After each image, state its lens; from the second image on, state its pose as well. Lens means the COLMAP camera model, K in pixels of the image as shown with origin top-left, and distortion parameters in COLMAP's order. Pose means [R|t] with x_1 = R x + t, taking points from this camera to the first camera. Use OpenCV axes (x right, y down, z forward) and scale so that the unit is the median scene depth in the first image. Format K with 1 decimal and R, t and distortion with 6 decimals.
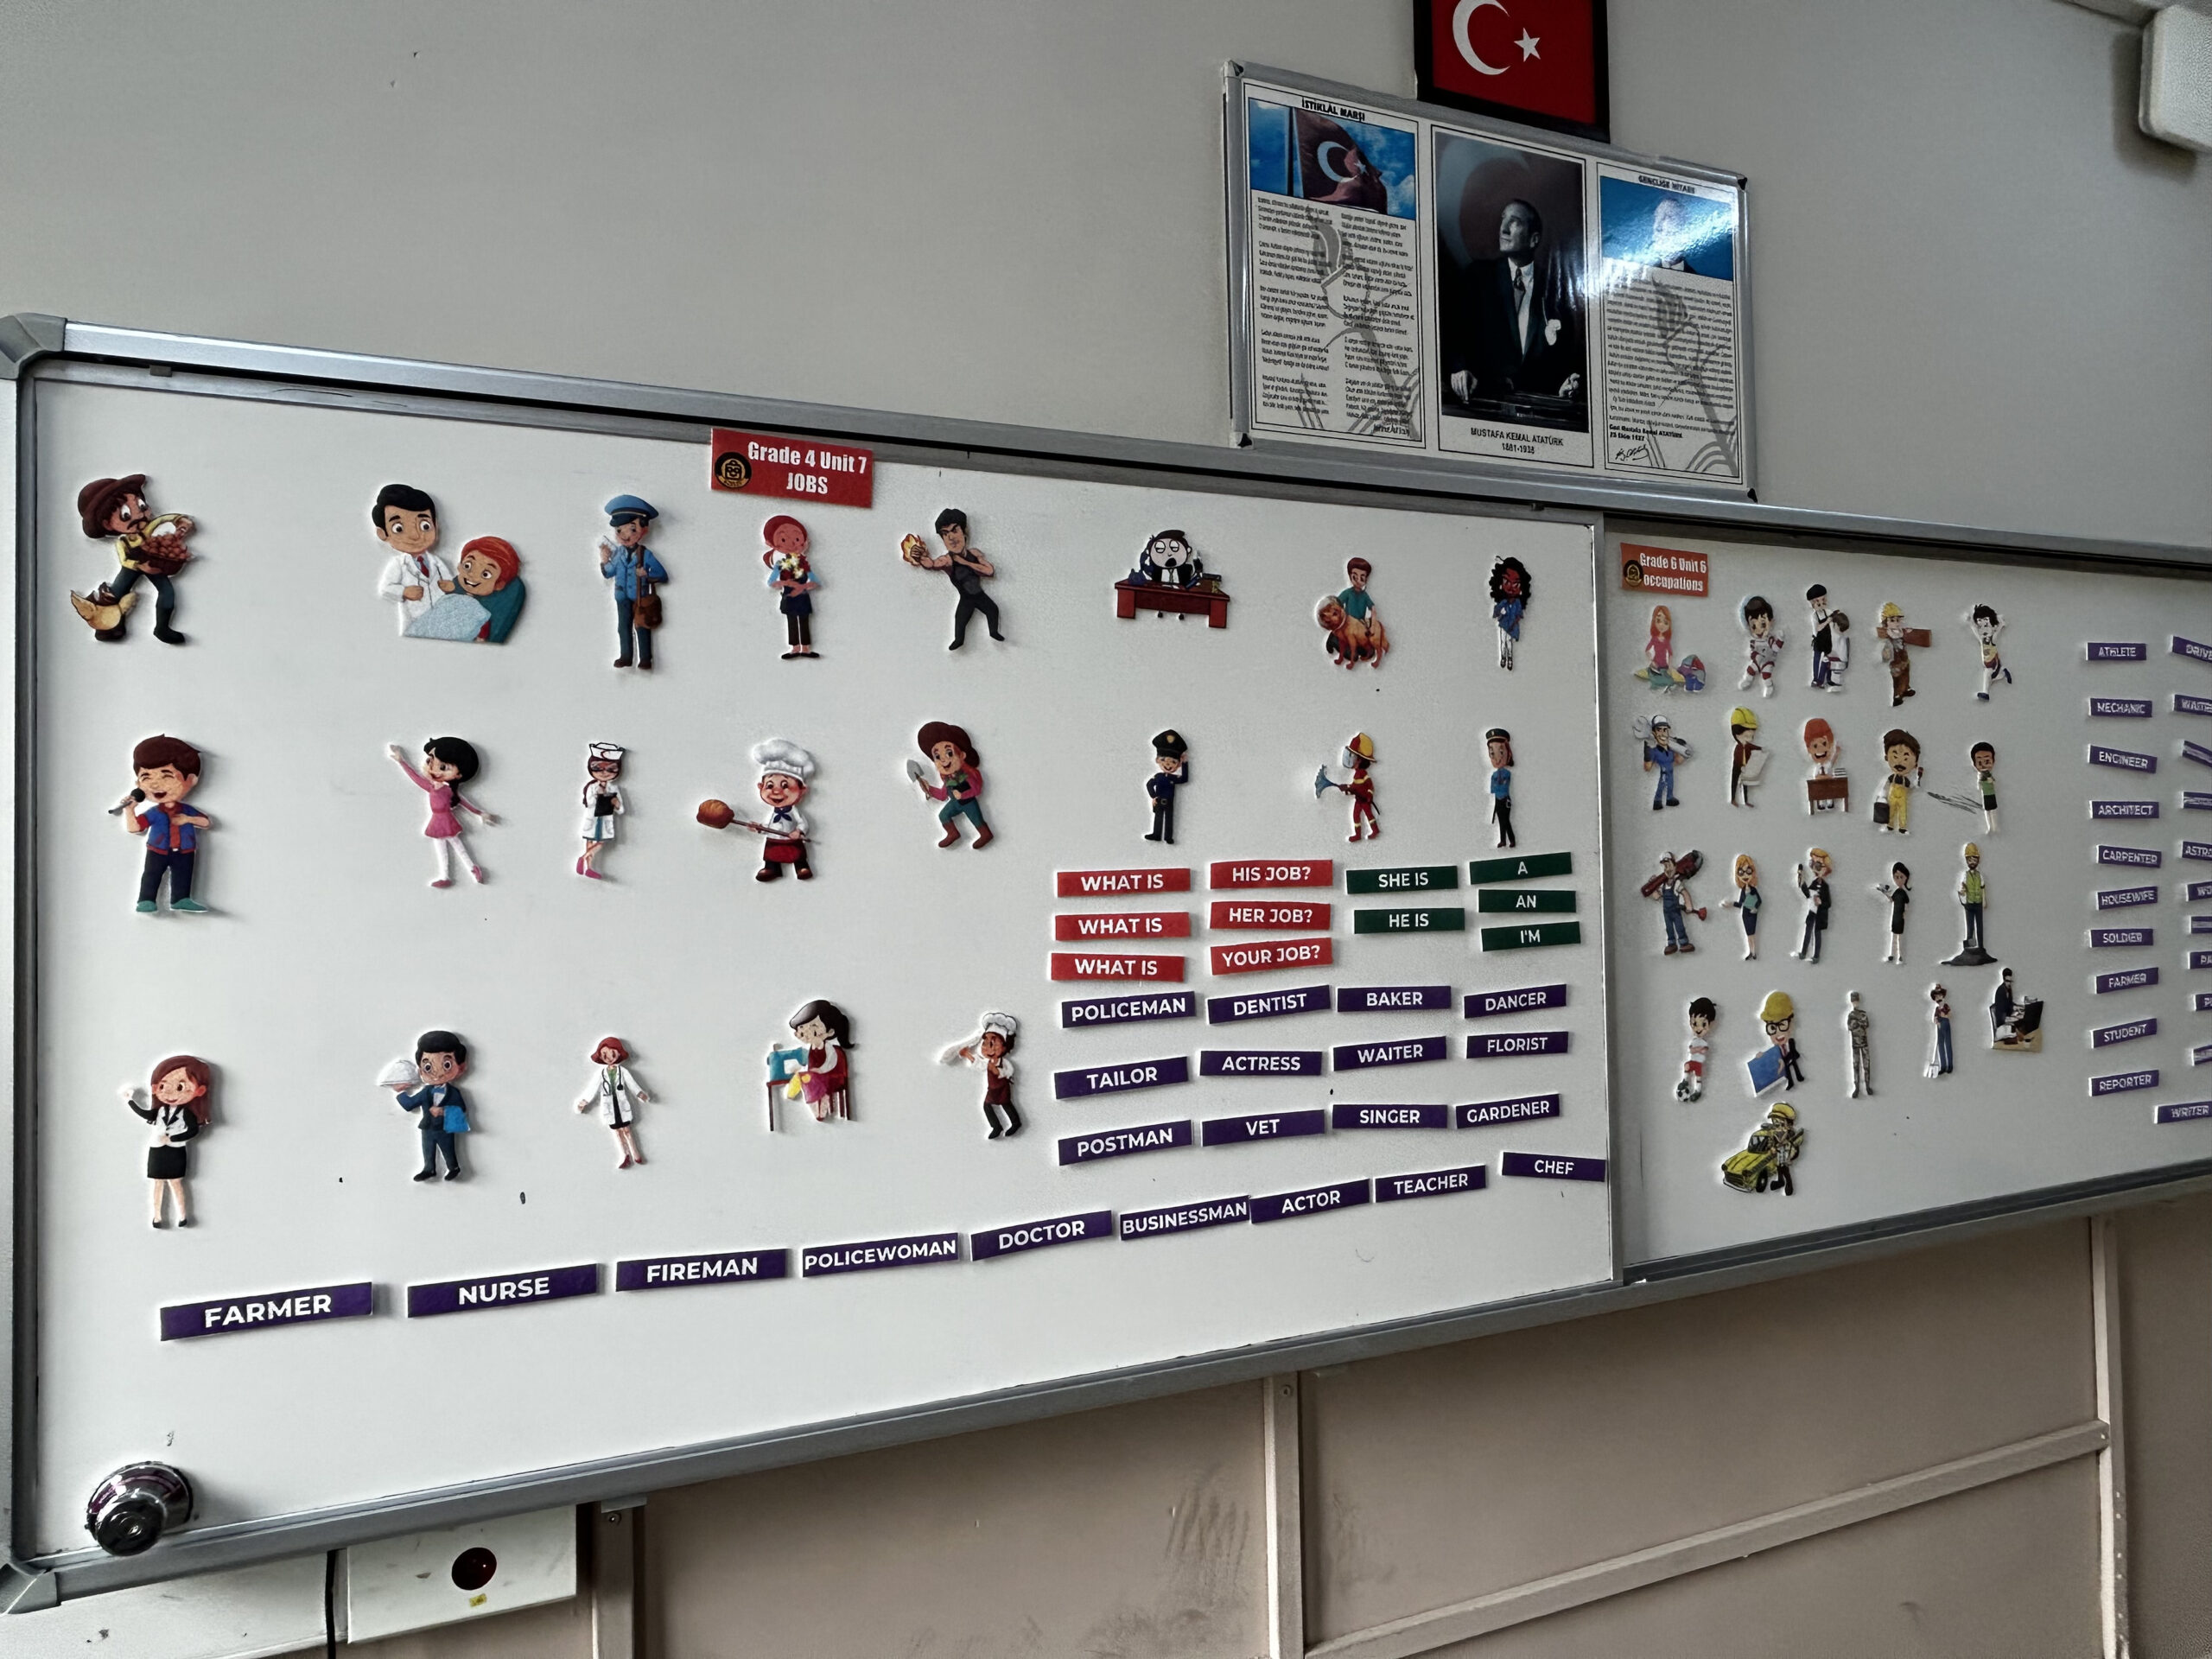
lens RADIAL K [[1445.3, 0, 1076.1], [0, 1445.3, 813.5], [0, 0, 1]] dist [-0.000210, -0.001603]
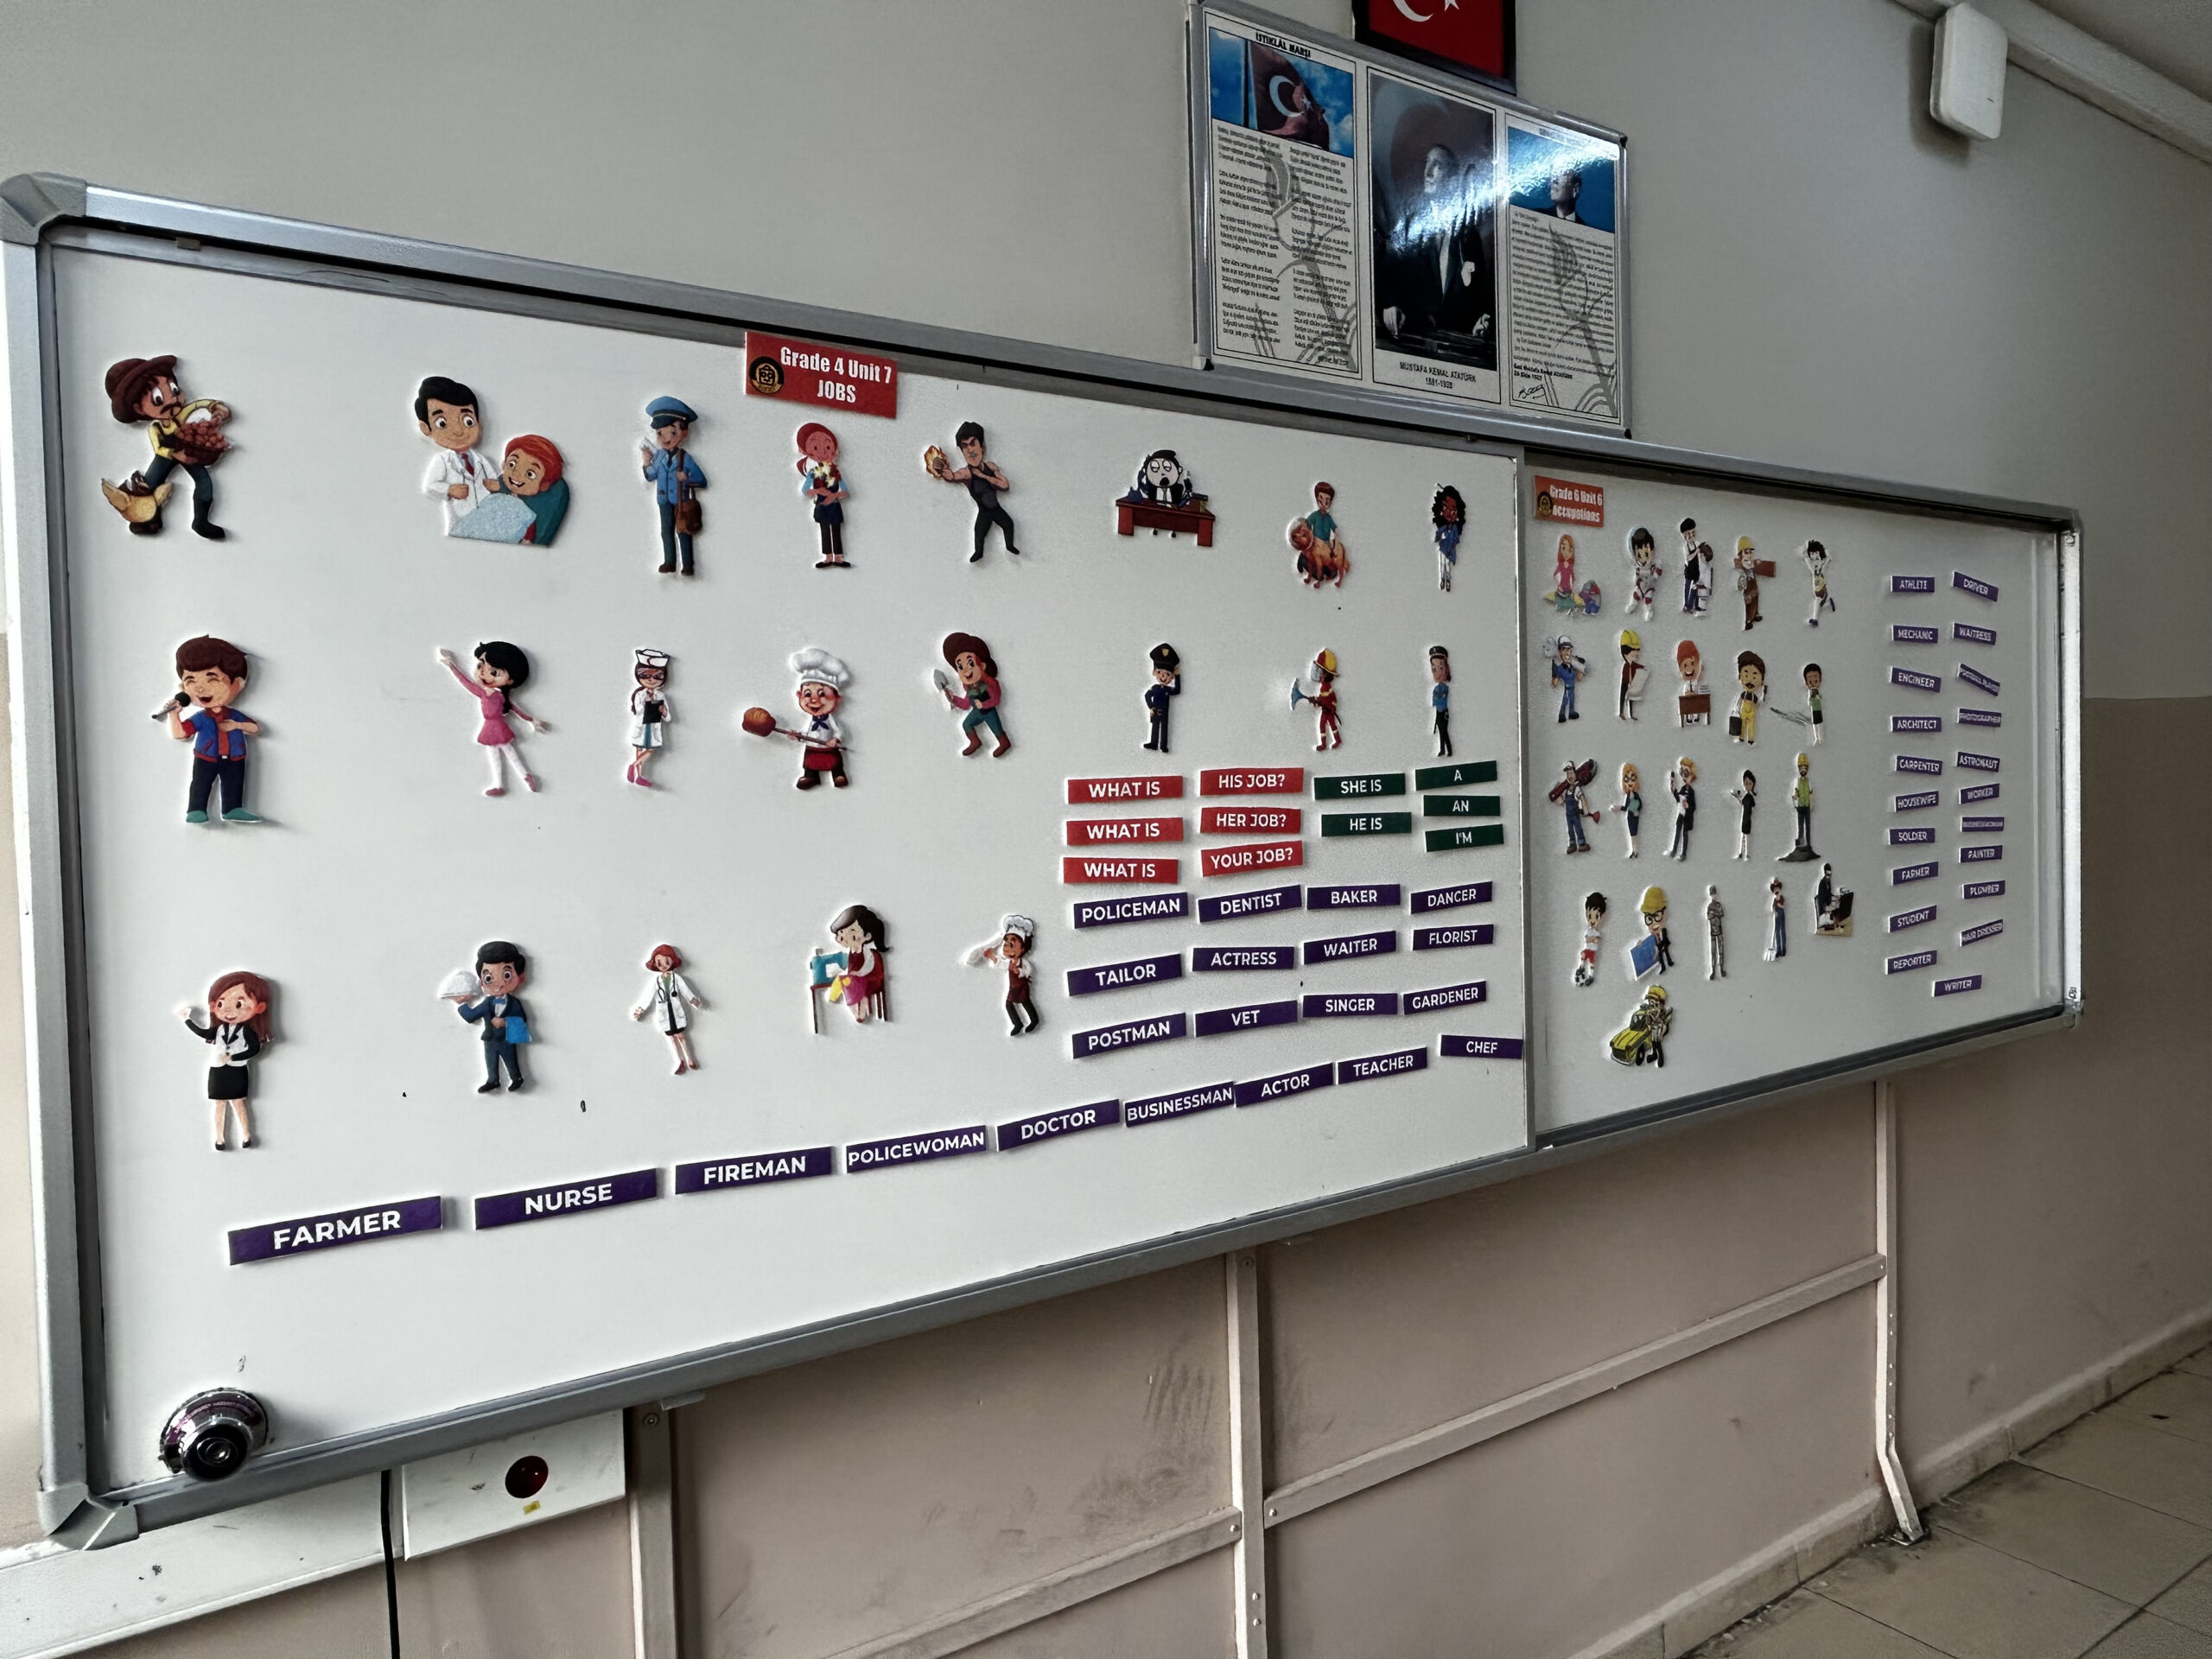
lens RADIAL K [[1445.3, 0, 1071.5], [0, 1445.3, 815.1], [0, 0, 1]] dist [-0.000210, -0.001603]
pose [[0.986149, -0.012543, 0.165389, -0.145648], [0.004396, 0.998763, 0.049537, 0.011697], [-0.165805, -0.048124, 0.984984, -0.019988]]
